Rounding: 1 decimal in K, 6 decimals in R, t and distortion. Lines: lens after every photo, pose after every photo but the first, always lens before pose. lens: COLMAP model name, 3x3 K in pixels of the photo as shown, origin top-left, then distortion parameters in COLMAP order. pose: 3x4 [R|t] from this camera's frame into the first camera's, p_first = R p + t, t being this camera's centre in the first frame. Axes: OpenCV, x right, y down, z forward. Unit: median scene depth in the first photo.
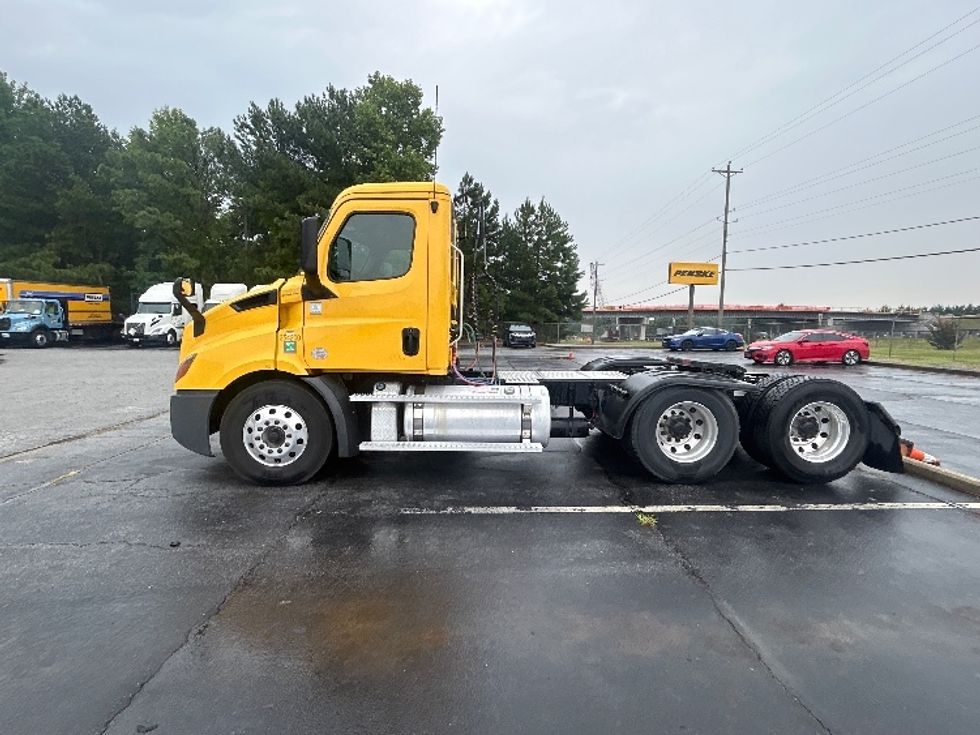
lens RADIAL K [[483.3, 0, 488.1], [0, 483.3, 368.5], [0, 0, 1]] dist [-0.000555, 0.000619]
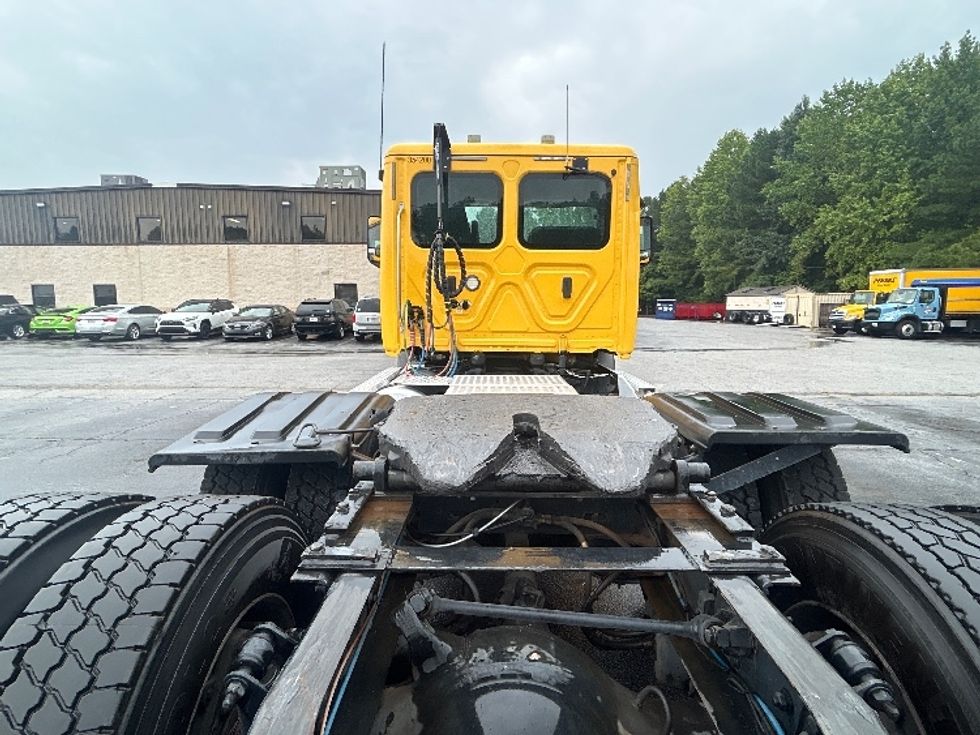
lens RADIAL K [[532.9, 0, 485.6], [0, 532.9, 365.6], [0, 0, 1]] dist [-0.002009, 0.001758]
pose [[-0.045397, 0.097947, -0.994156, 0.132335], [-0.098197, 0.989924, 0.102014, -0.013246], [0.994131, 0.102255, -0.035322, 0.179270]]
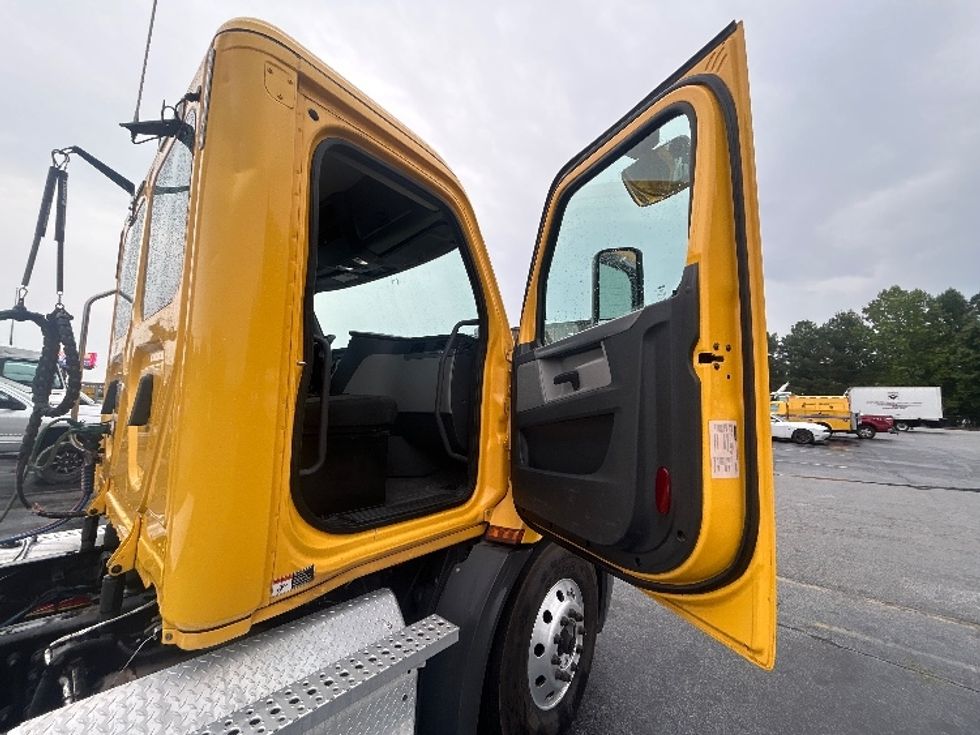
lens RADIAL K [[390.9, 0, 490.0], [0, 390.9, 367.5], [0, 0, 1]] dist [0.025290, -0.010776]
pose [[-0.679145, -0.100882, -0.727038, -0.006899], [-0.102479, 0.993841, -0.042174, -0.027267], [0.726815, 0.045864, -0.685300, 0.250624]]
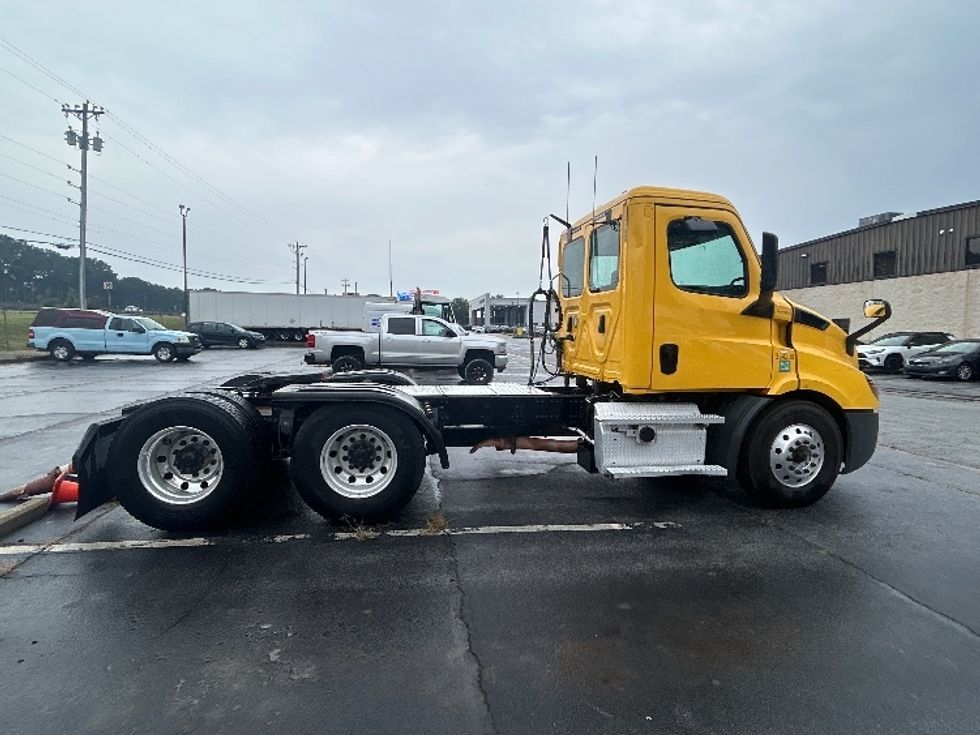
lens RADIAL K [[511.8, 0, 486.1], [0, 511.8, 363.3], [0, 0, 1]] dist [0.000125, 0.000072]
pose [[-0.990502, -0.017173, -0.136420, 0.043586], [-0.038297, 0.987364, 0.153771, -0.032442], [0.132055, 0.157535, -0.978644, 0.345018]]
